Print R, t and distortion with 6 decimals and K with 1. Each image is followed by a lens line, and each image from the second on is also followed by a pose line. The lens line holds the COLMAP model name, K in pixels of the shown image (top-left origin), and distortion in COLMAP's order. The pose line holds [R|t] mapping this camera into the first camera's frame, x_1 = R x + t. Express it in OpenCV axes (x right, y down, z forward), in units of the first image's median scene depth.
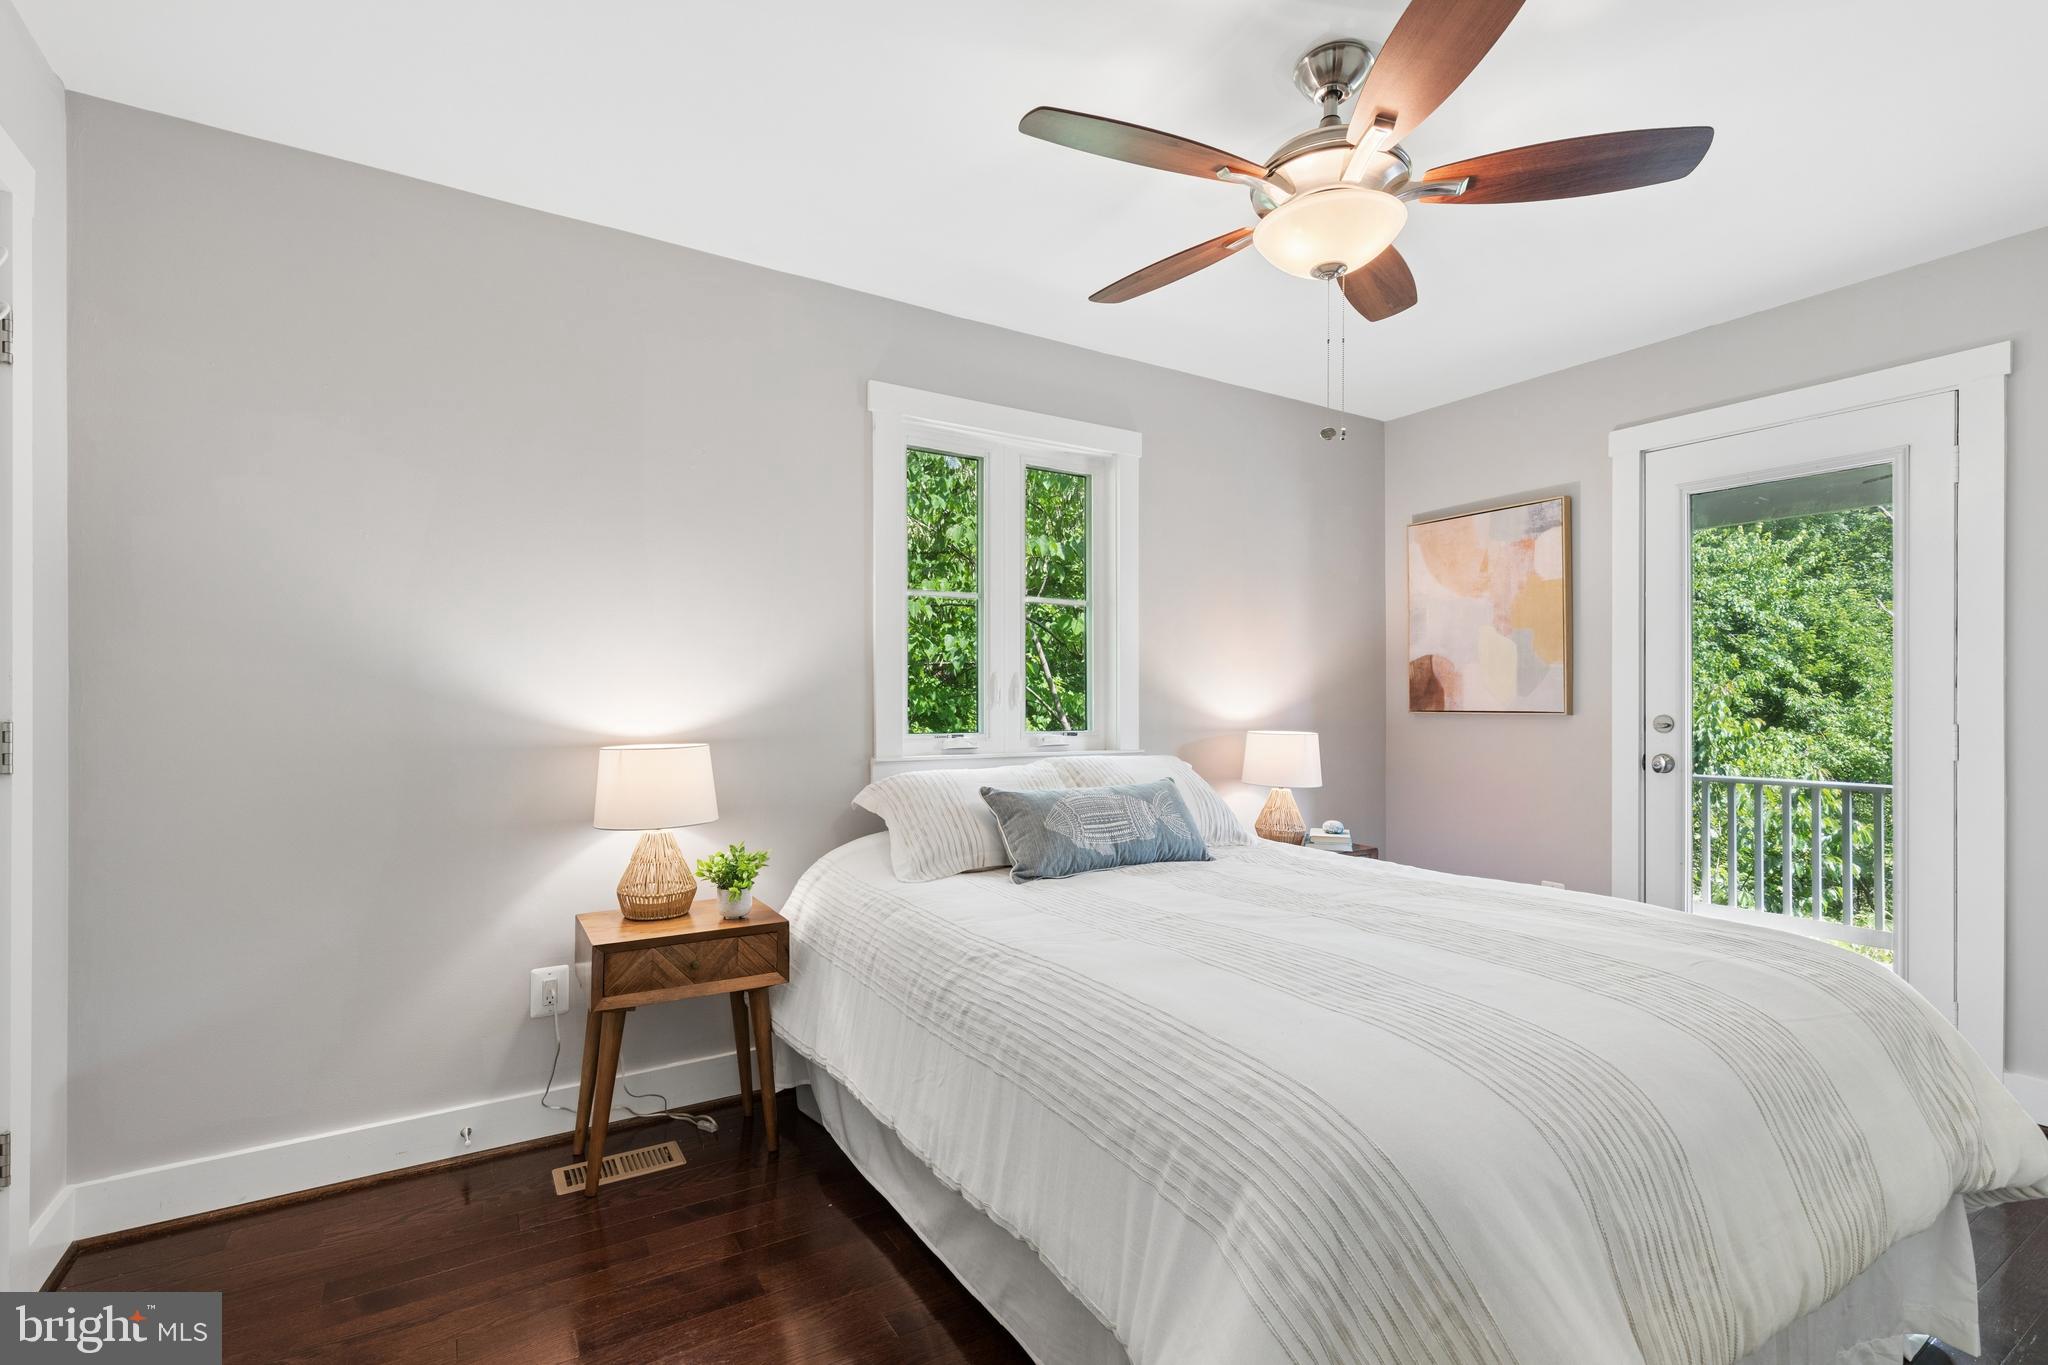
lens RADIAL K [[926.2, 0, 1033.1], [0, 926.2, 712.8], [0, 0, 1]] dist [0.011309, -0.003871]
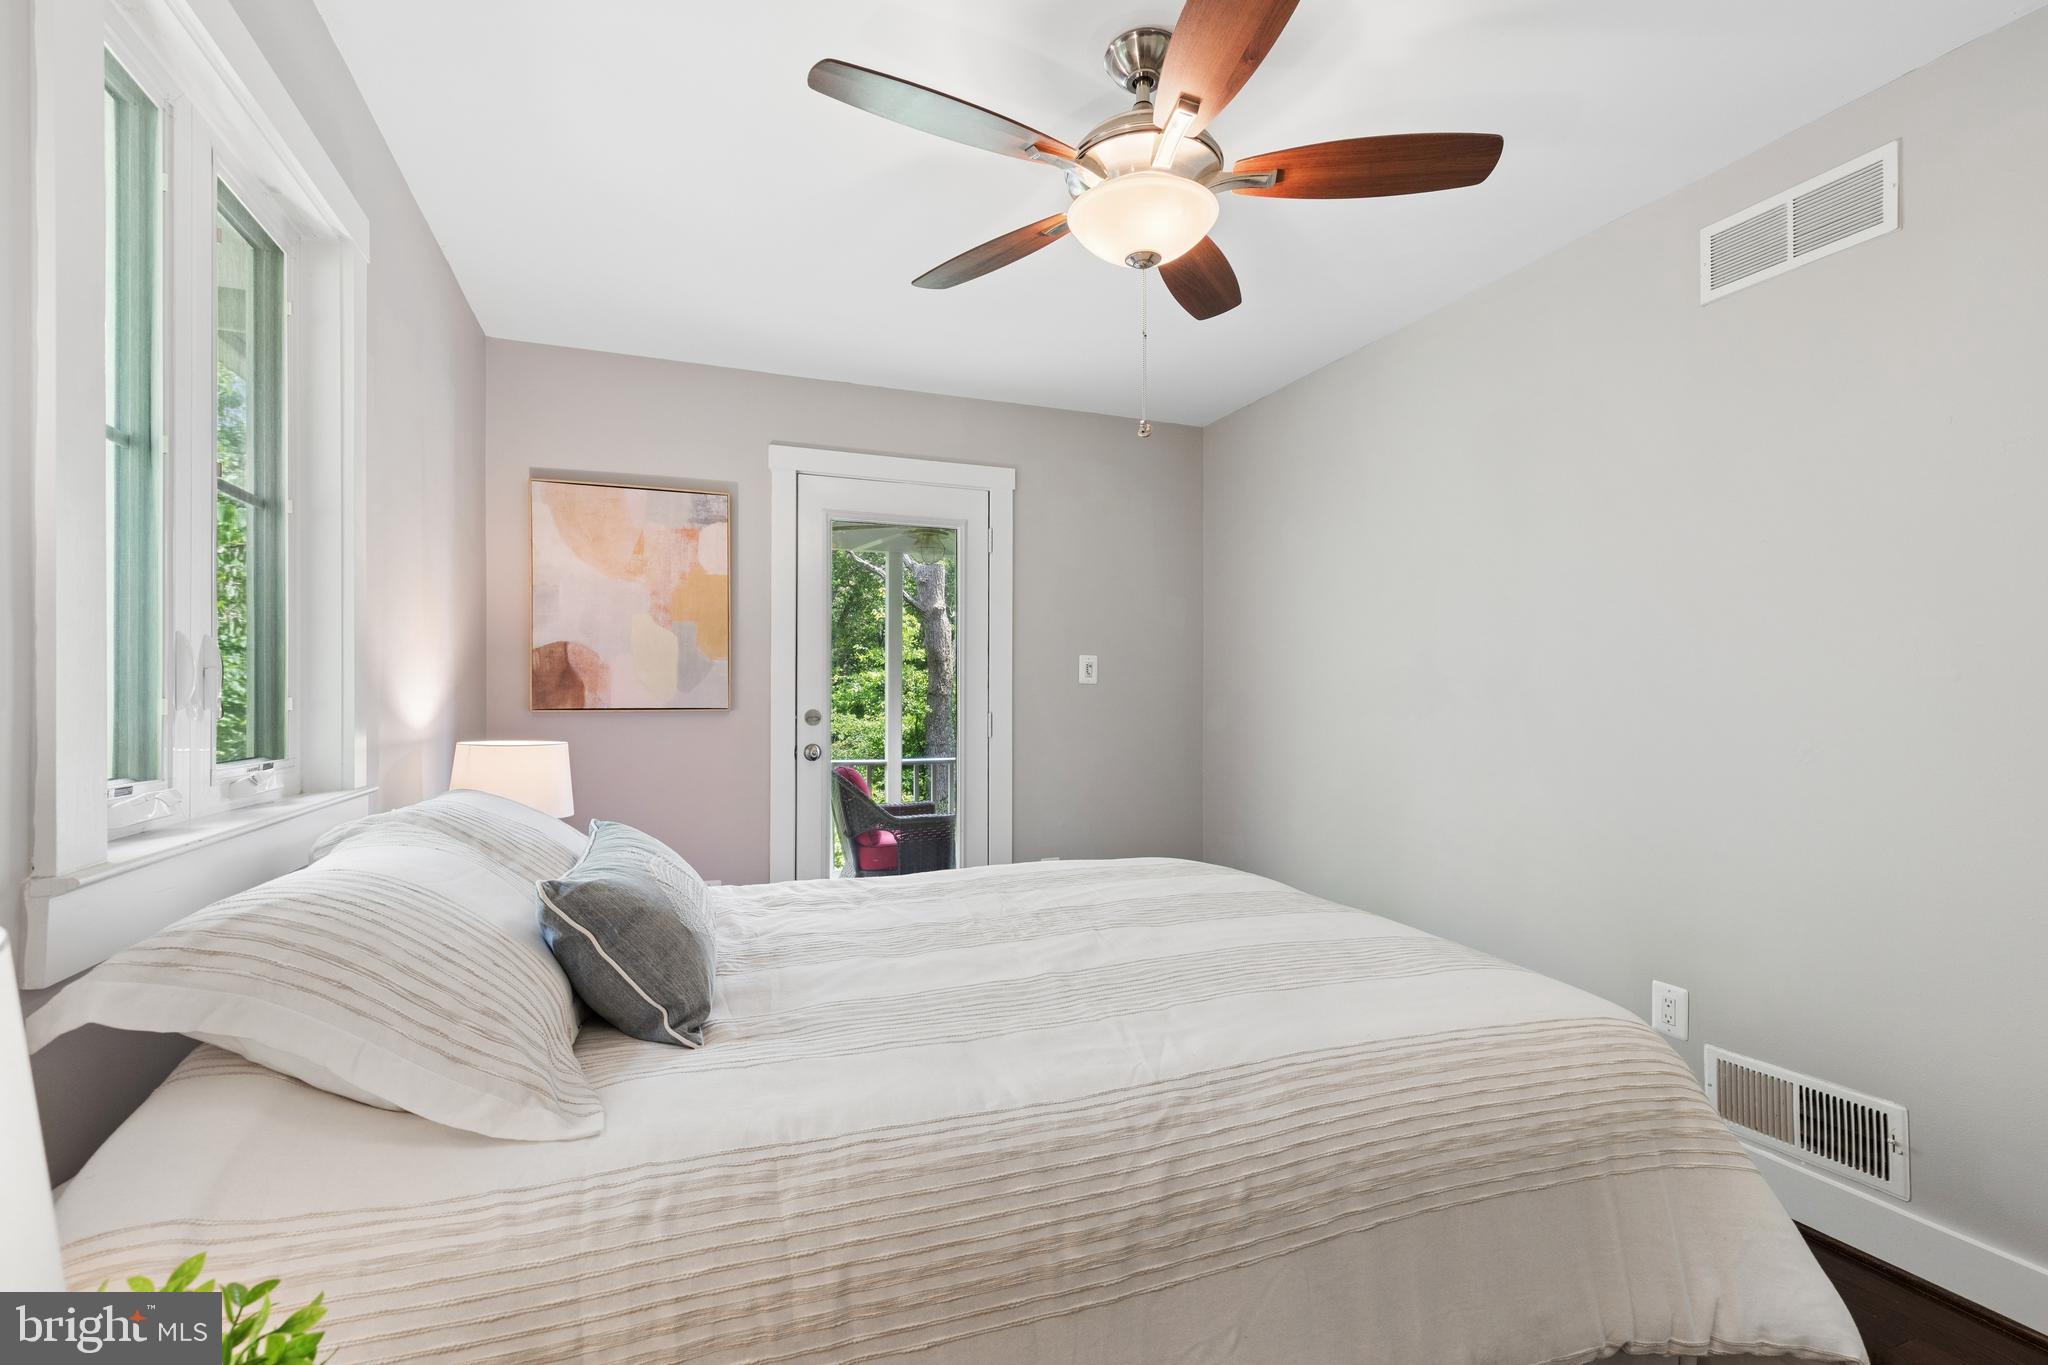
lens RADIAL K [[926.2, 0, 1026.2], [0, 926.2, 690.4], [0, 0, 1]] dist [0.011309, -0.003871]
pose [[0.195586, 0.006671, 0.980664, -0.344355], [0.010168, 0.999909, -0.008830, -0.008102], [-0.980634, 0.011699, 0.195500, 0.485884]]
